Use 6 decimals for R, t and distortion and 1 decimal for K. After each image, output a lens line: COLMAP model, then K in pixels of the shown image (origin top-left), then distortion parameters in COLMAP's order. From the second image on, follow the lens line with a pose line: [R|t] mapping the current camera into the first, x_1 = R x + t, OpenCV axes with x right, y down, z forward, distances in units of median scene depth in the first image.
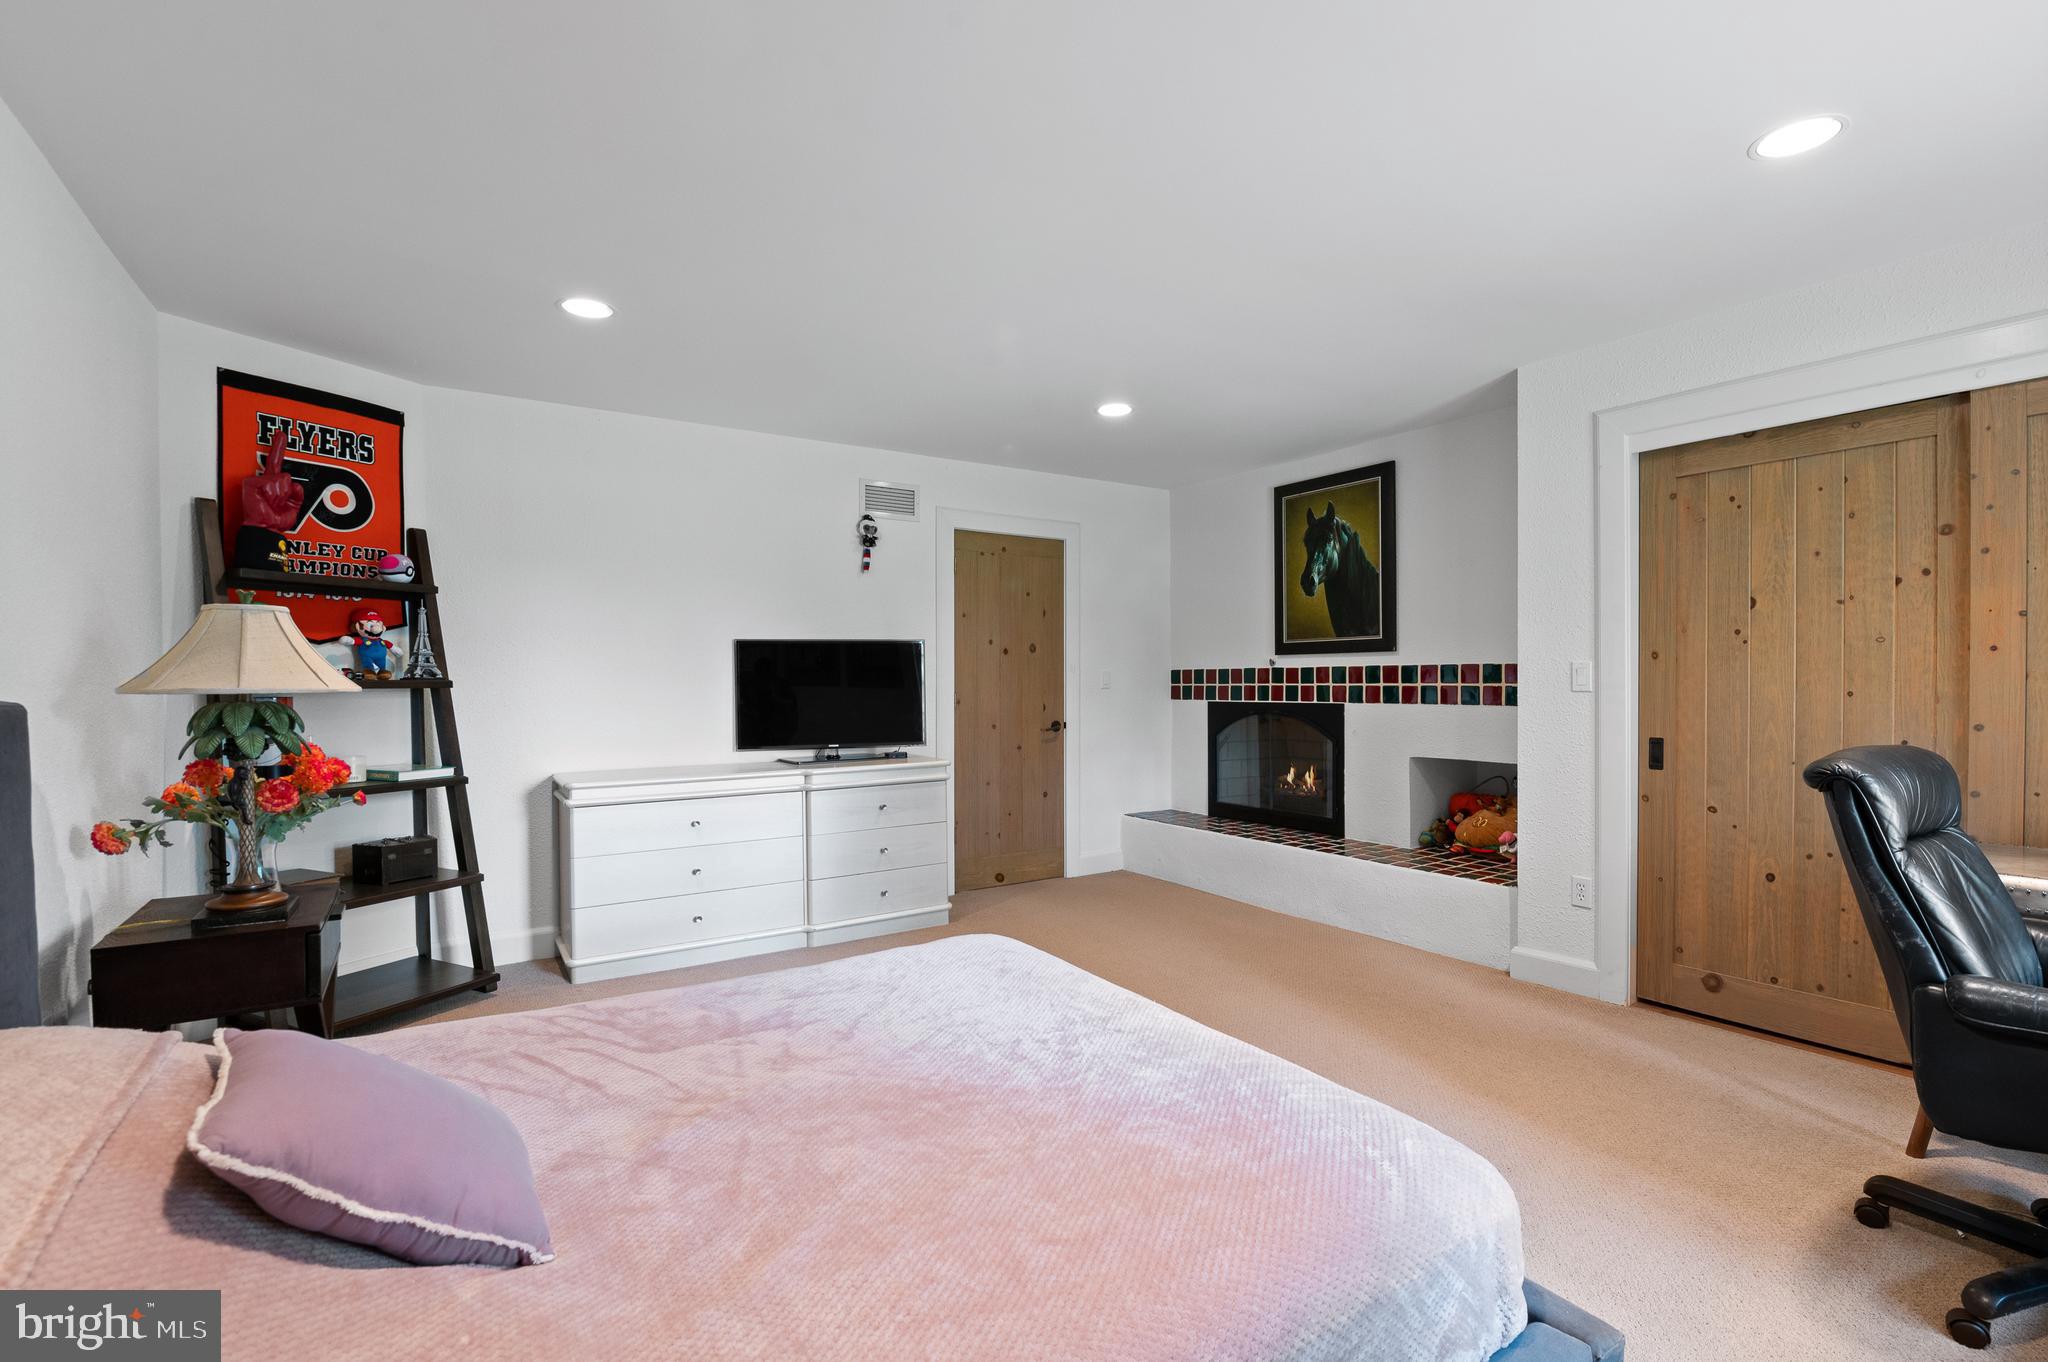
lens RADIAL K [[898.5, 0, 1029.0], [0, 898.5, 687.5], [0, 0, 1]] dist [-0.001616, -0.000178]
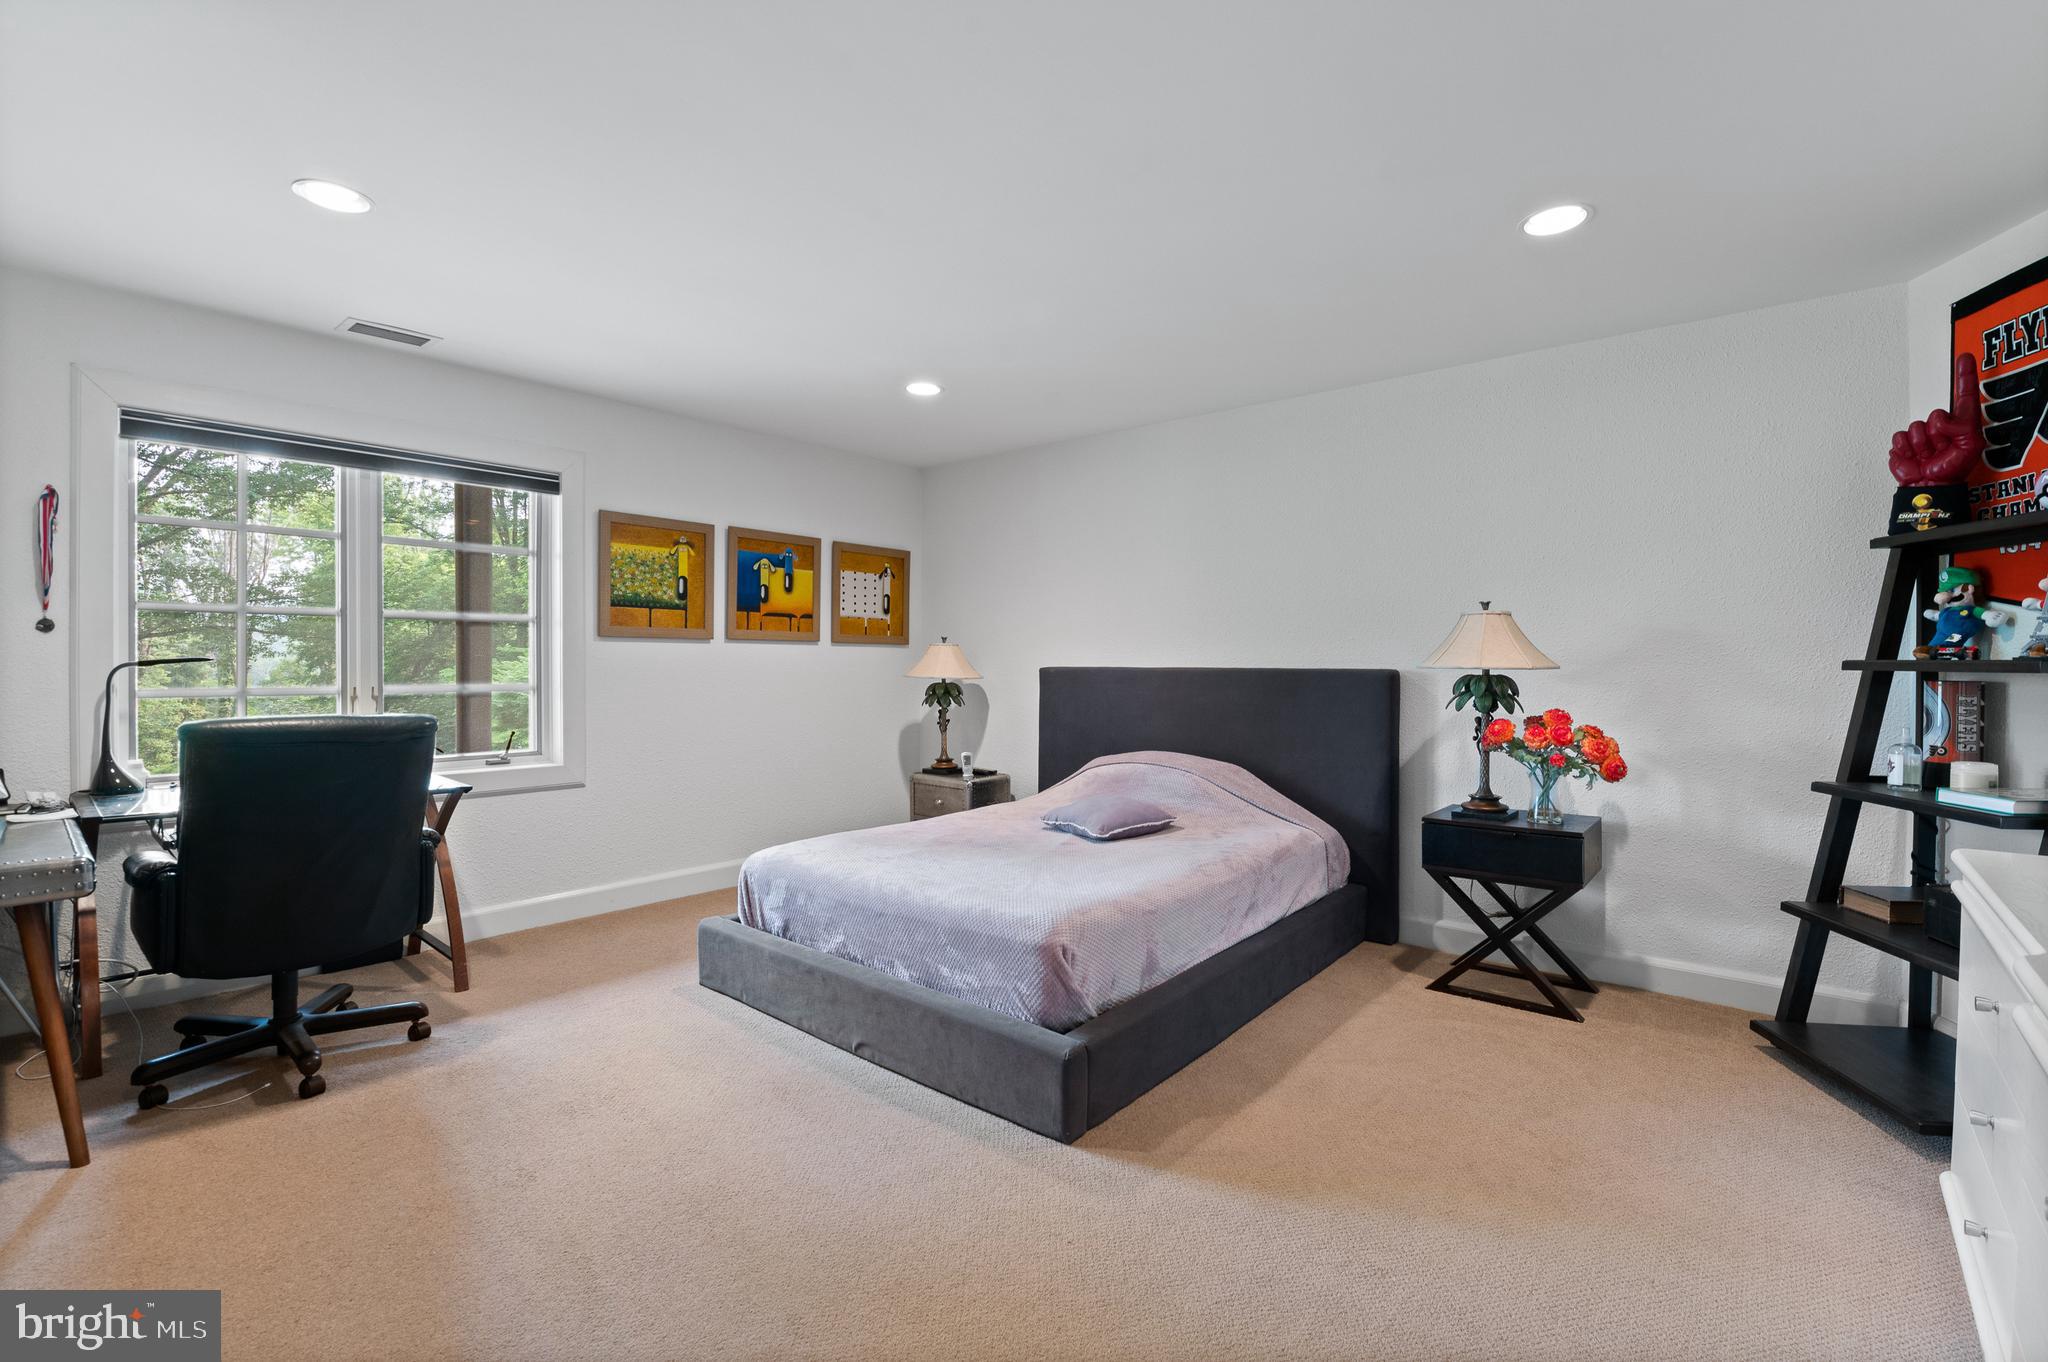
lens RADIAL K [[898.5, 0, 1018.8], [0, 898.5, 680.0], [0, 0, 1]] dist [-0.001616, -0.000178]
pose [[-0.955532, 0.003227, -0.294869, 0.213300], [0.000884, 0.999967, 0.008077, 0.000807], [0.294885, 0.007457, -0.955504, 1.500035]]
